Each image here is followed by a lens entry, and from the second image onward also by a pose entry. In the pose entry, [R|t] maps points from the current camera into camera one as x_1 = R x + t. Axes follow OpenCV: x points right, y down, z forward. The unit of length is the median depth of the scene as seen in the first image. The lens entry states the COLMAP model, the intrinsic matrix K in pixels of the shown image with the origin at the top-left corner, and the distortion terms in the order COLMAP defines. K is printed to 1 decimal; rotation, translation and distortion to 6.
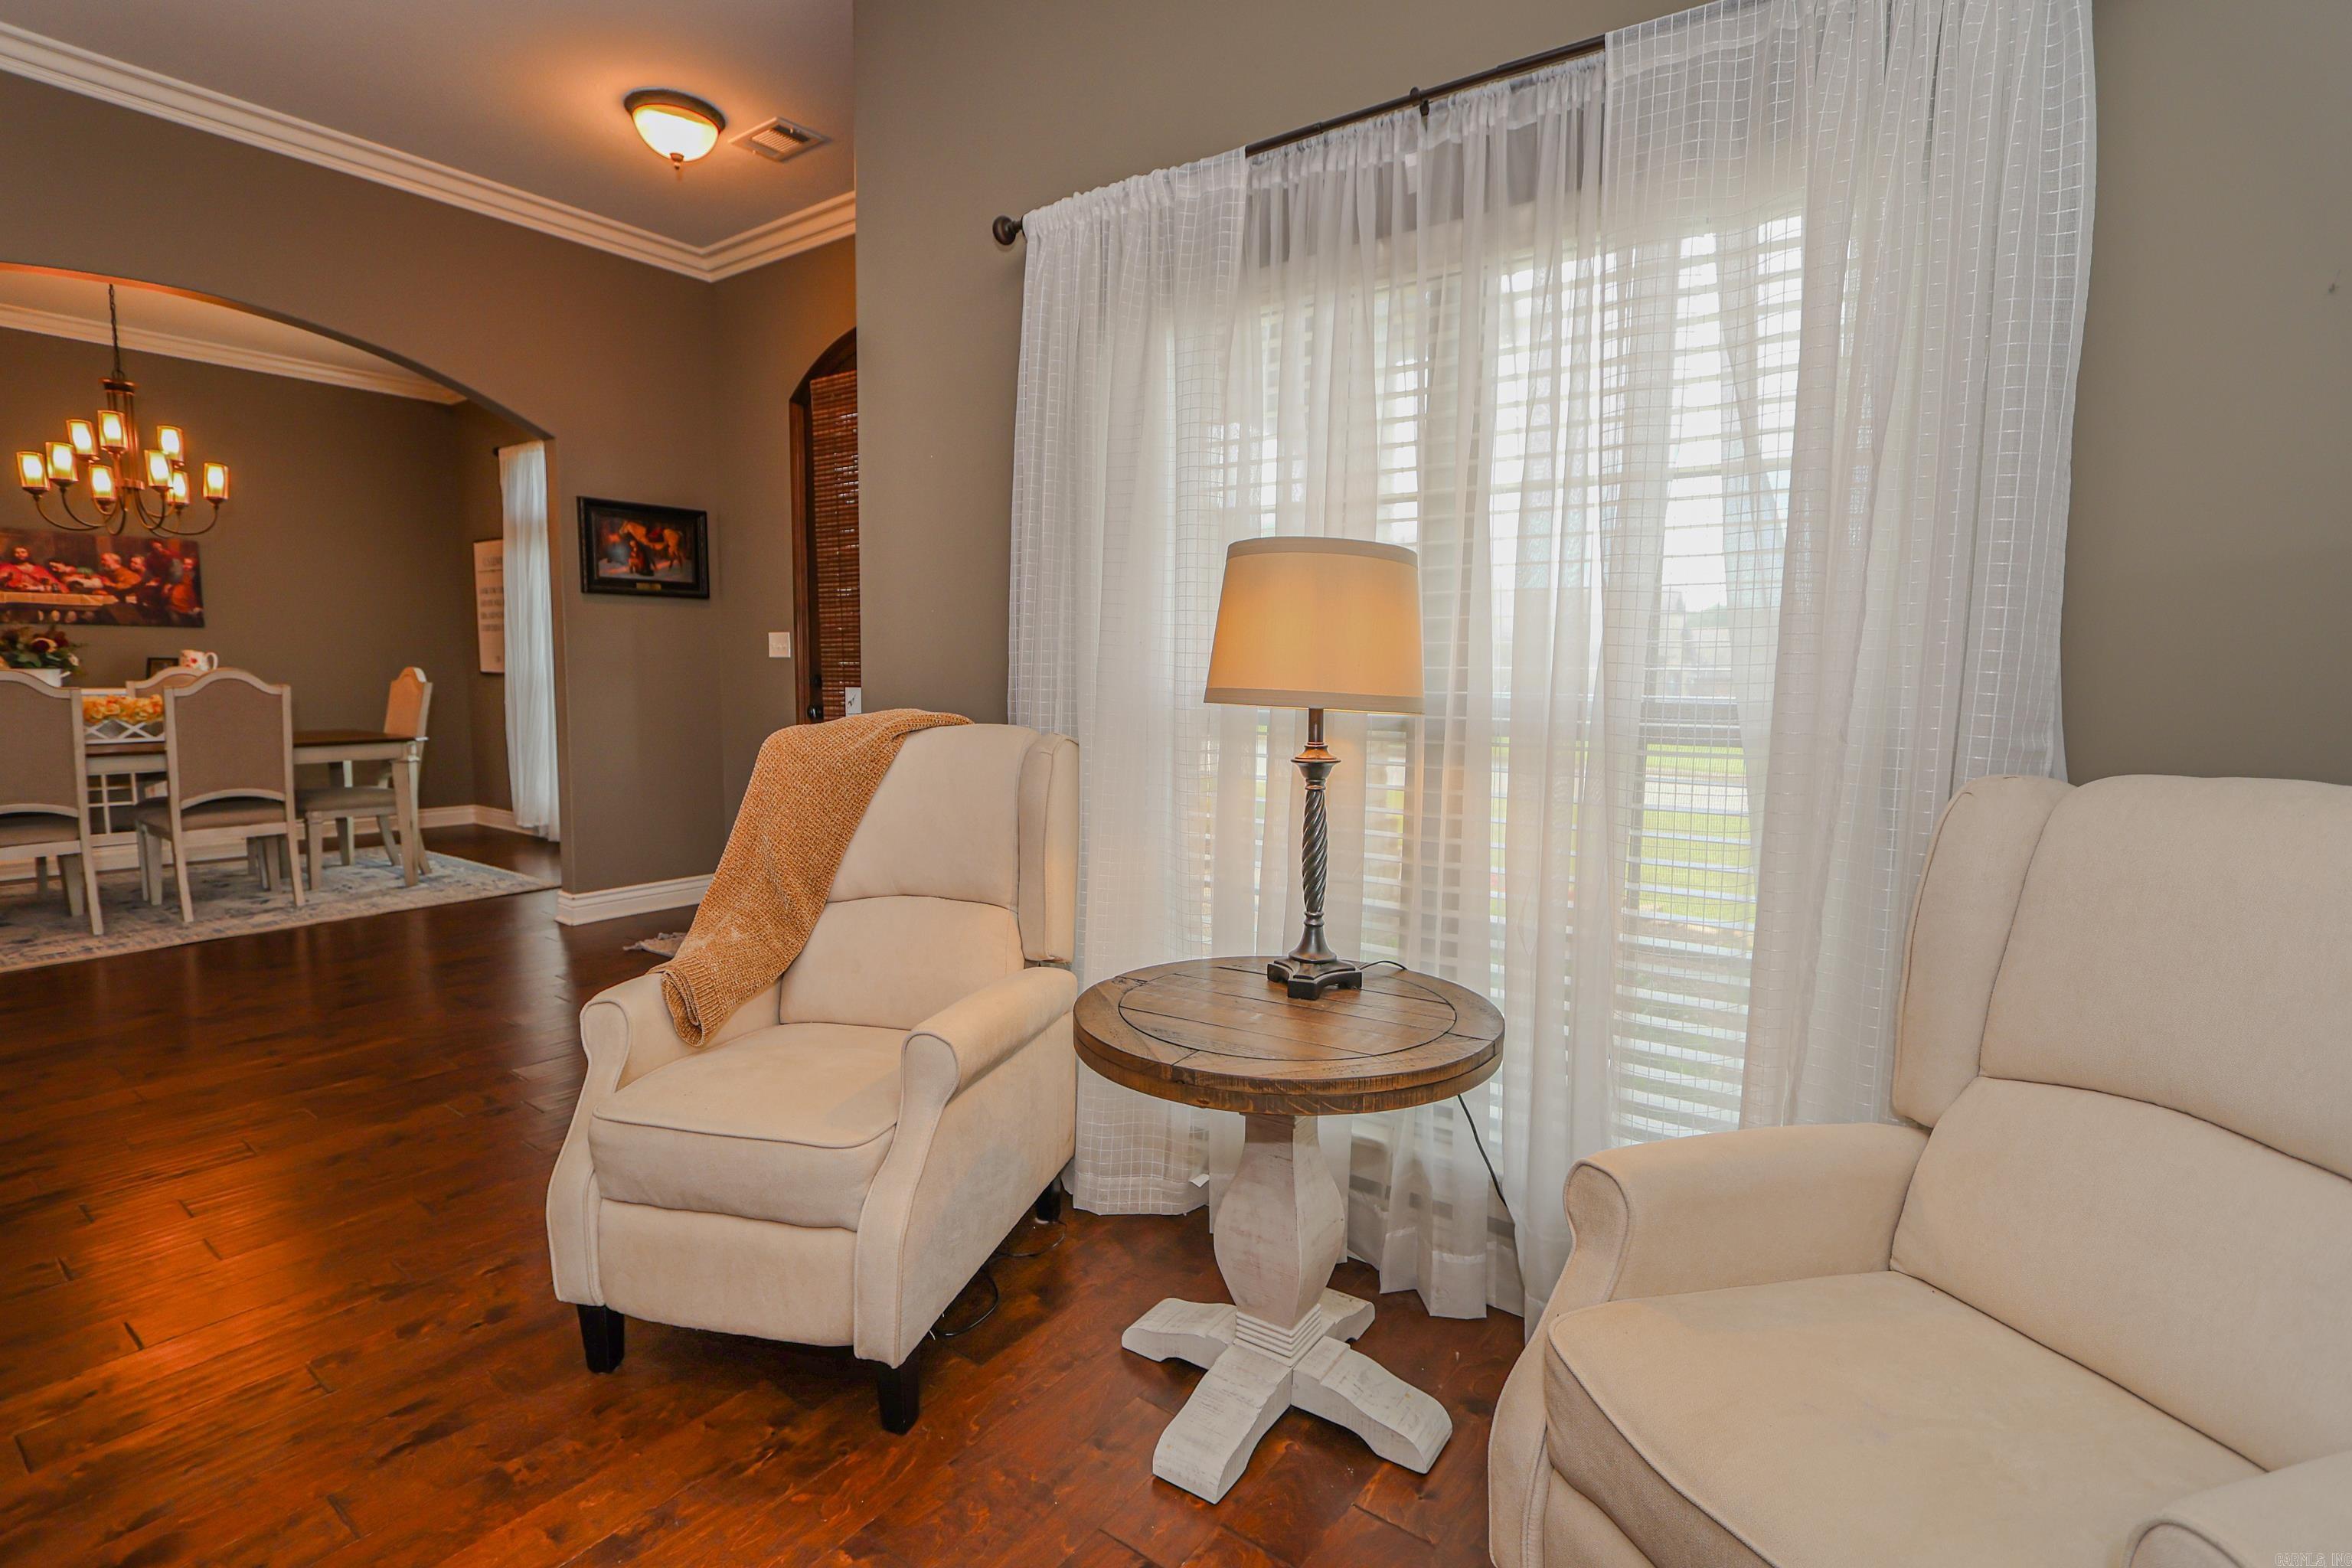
lens RADIAL K [[1143.1, 0, 1112.6], [0, 1143.1, 789.1], [0, 0, 1]] dist [0.020847, 0.000558]
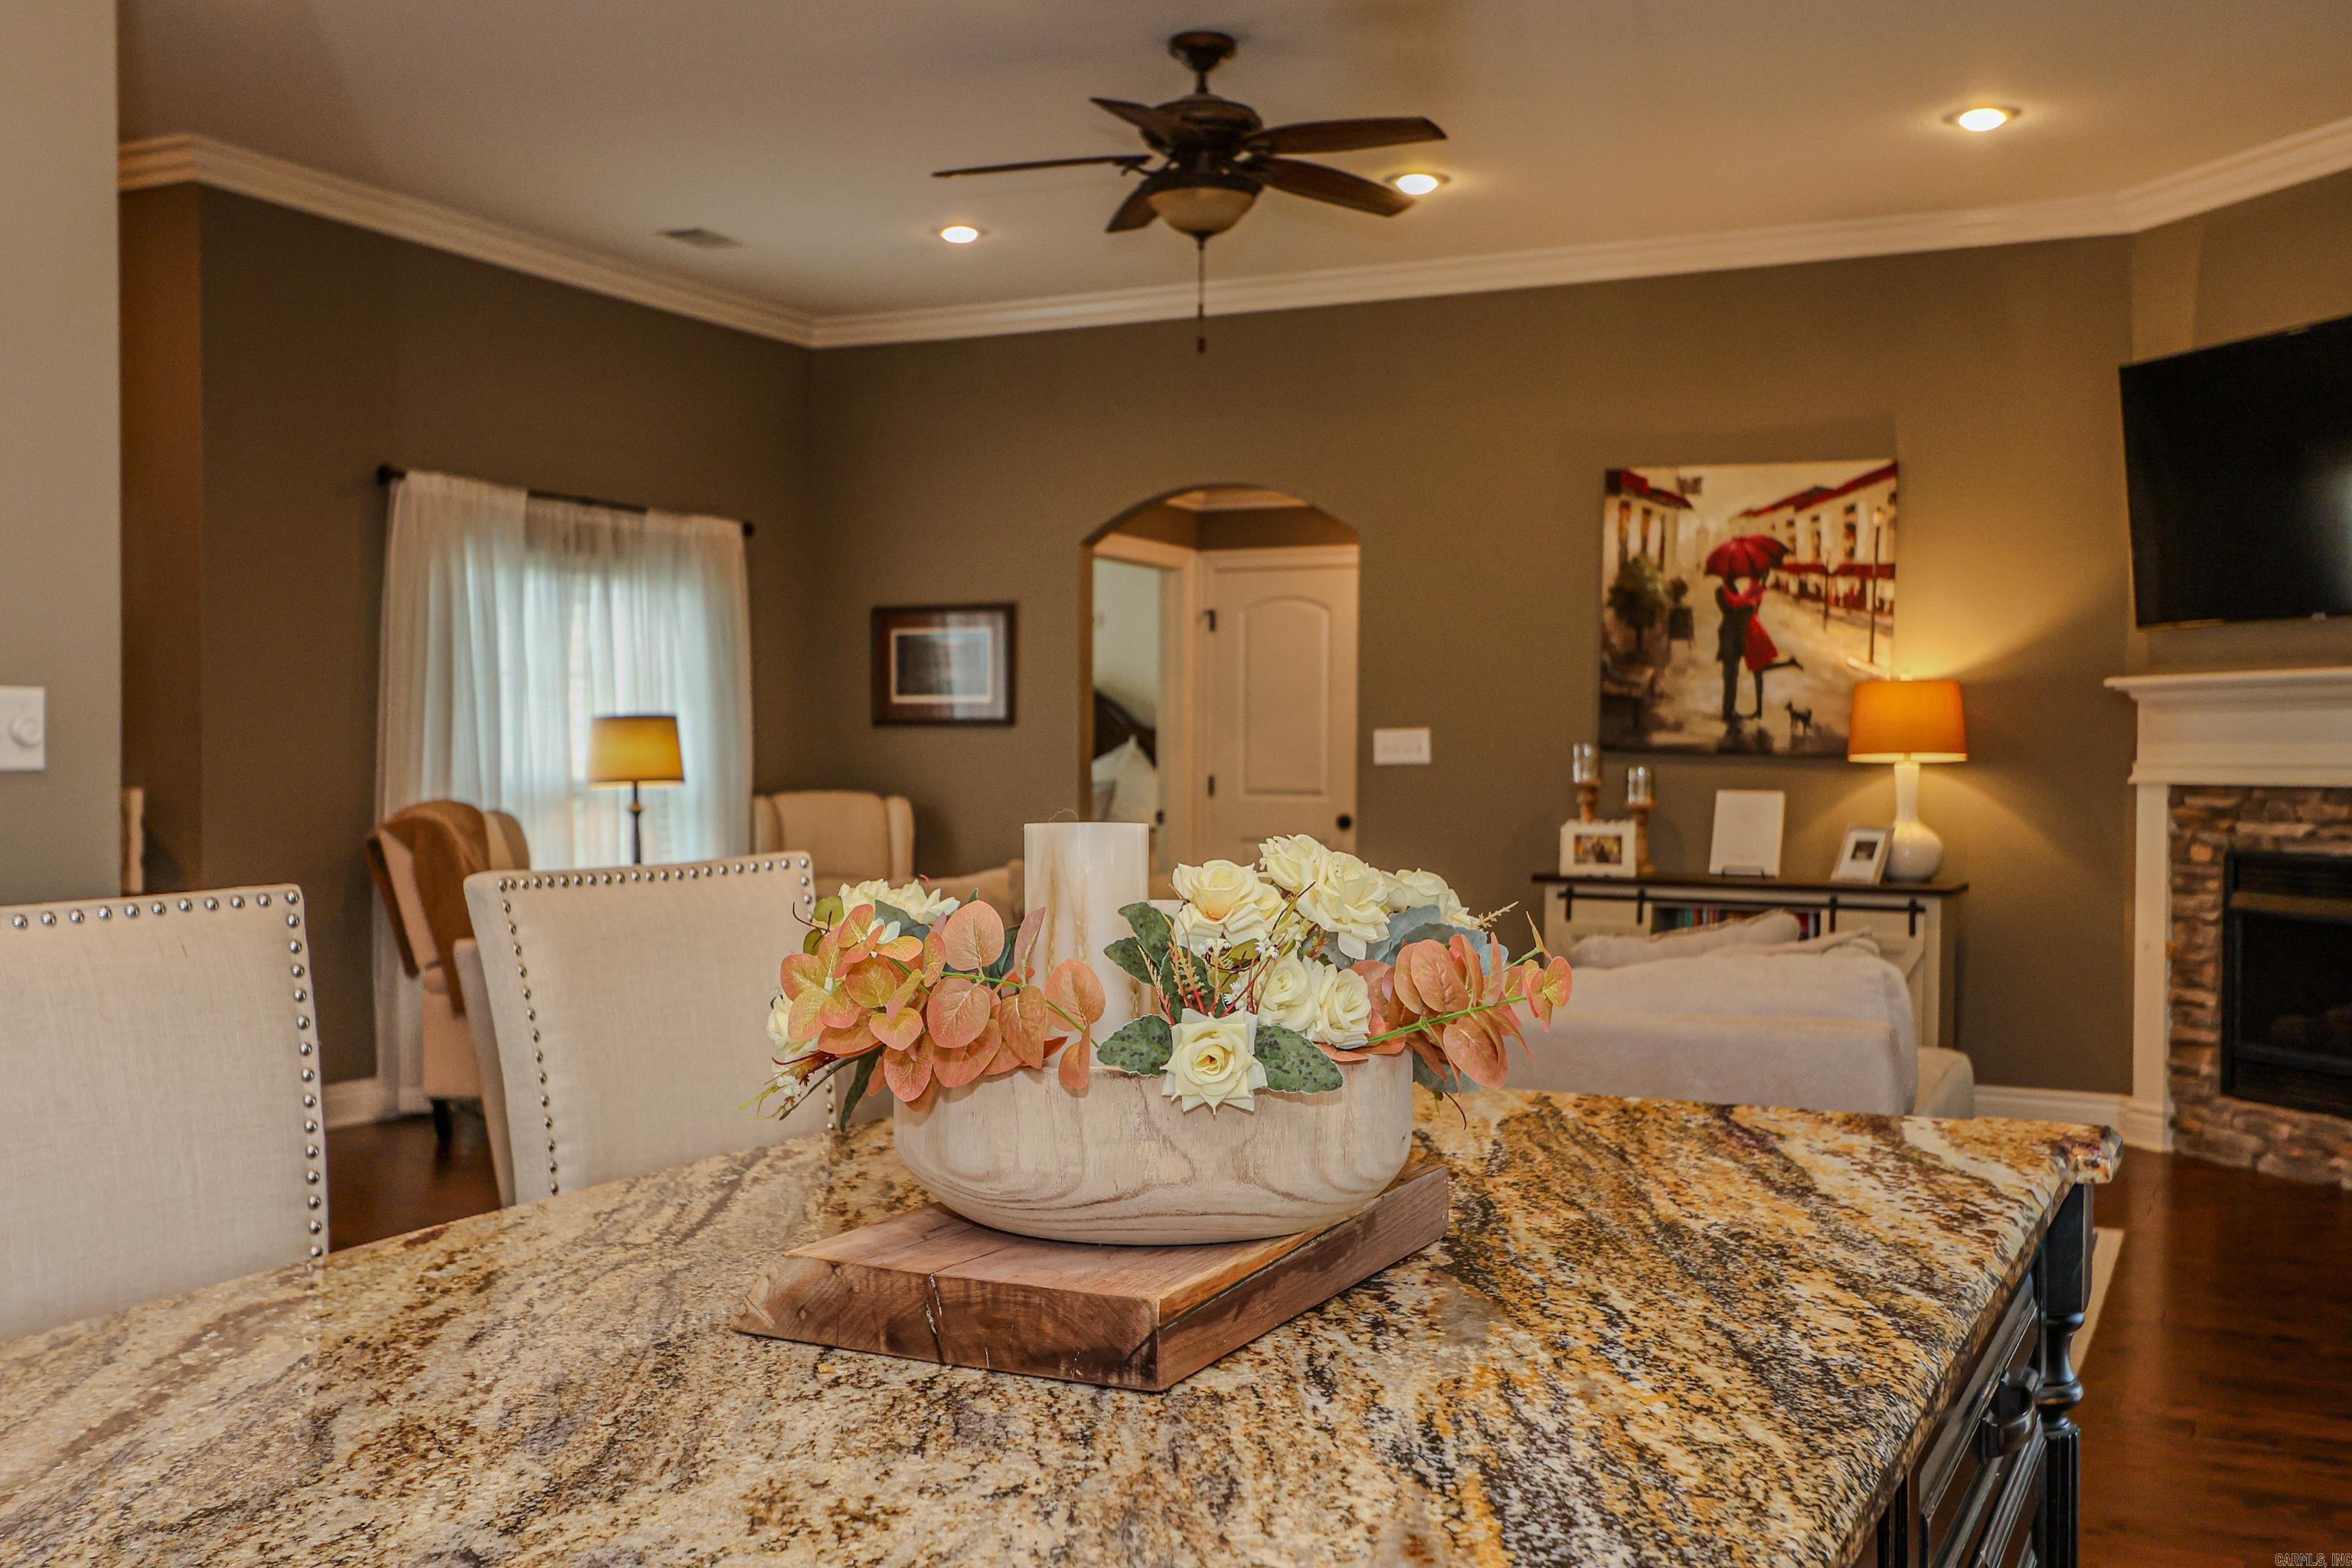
lens RADIAL K [[2253.9, 0, 1176.0], [0, 2253.9, 784.0], [0, 0, 1]] dist [0.001360, 0.022708]
pose [[-0.221095, -0.023881, 0.974960, -1.224850], [0.093848, 0.994540, 0.045643, -0.050461], [-0.970726, 0.101590, -0.217647, 0.274728]]
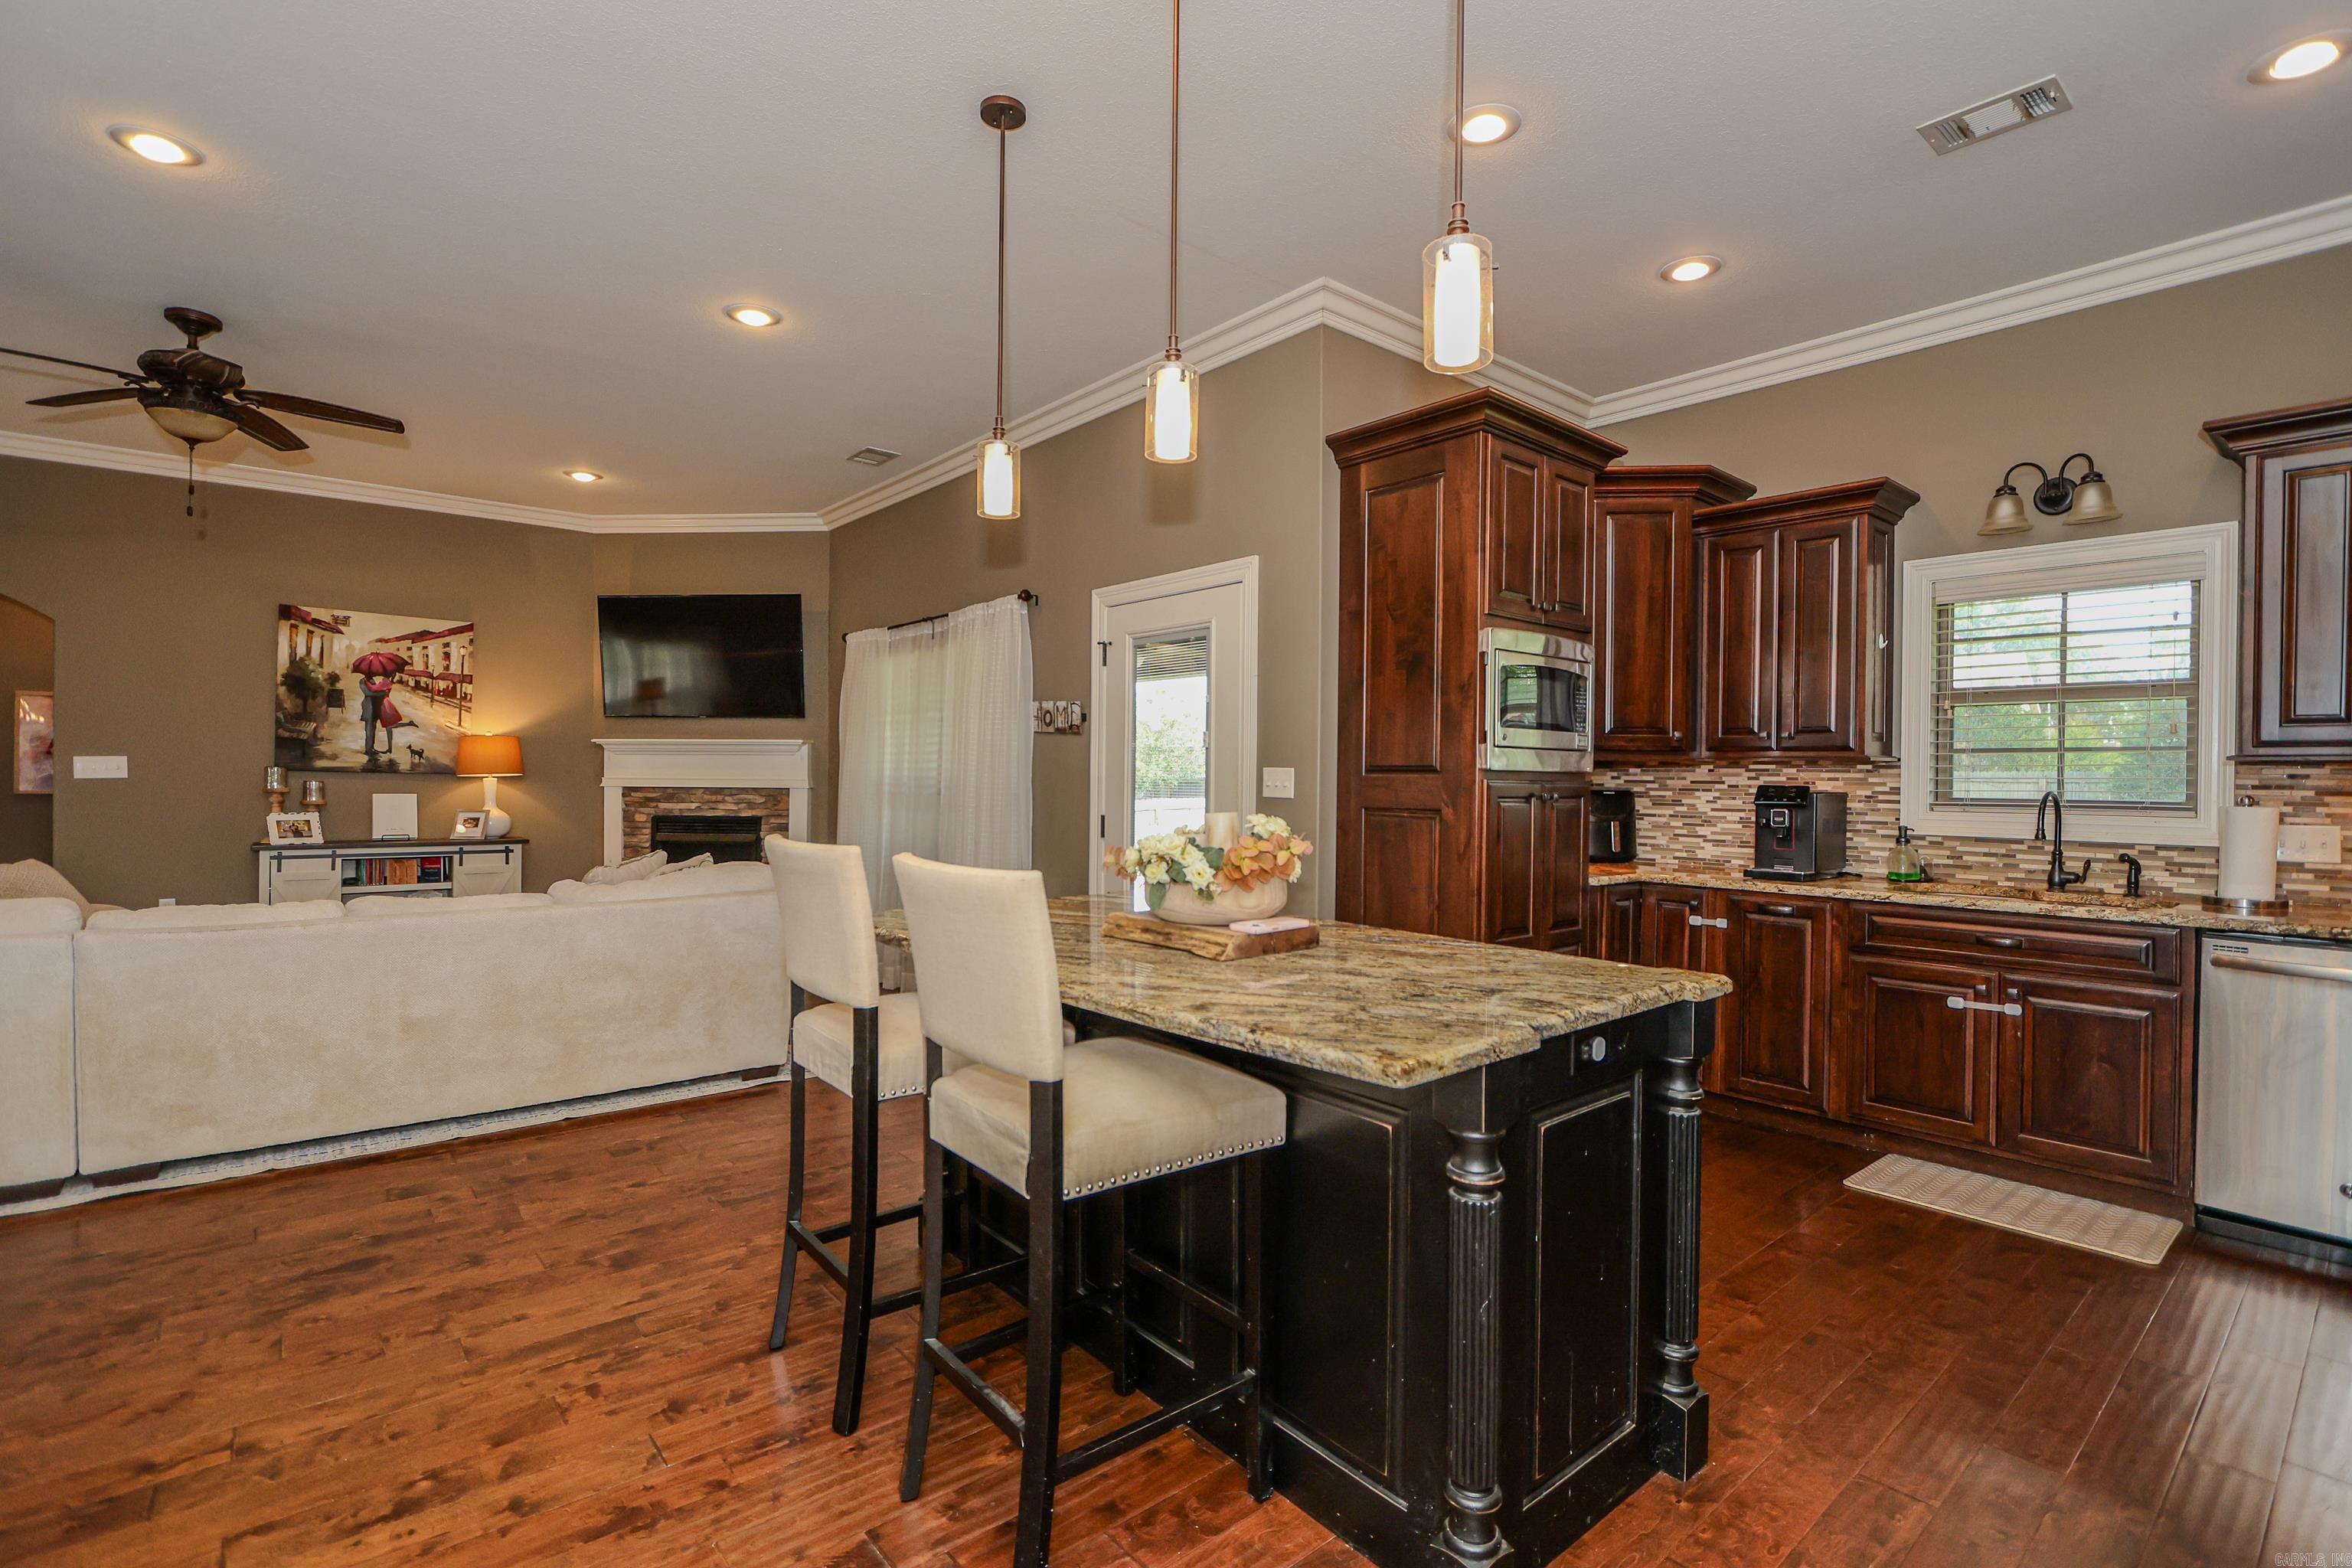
lens RADIAL K [[1078.9, 0, 1183.9], [0, 1078.9, 785.2], [0, 0, 1]] dist [-0.011715, -0.000241]
pose [[-0.982246, -0.020274, 0.186498, -1.077194], [0.001291, 0.993389, 0.114790, -0.089315], [-0.187592, 0.112993, -0.975726, 0.586709]]
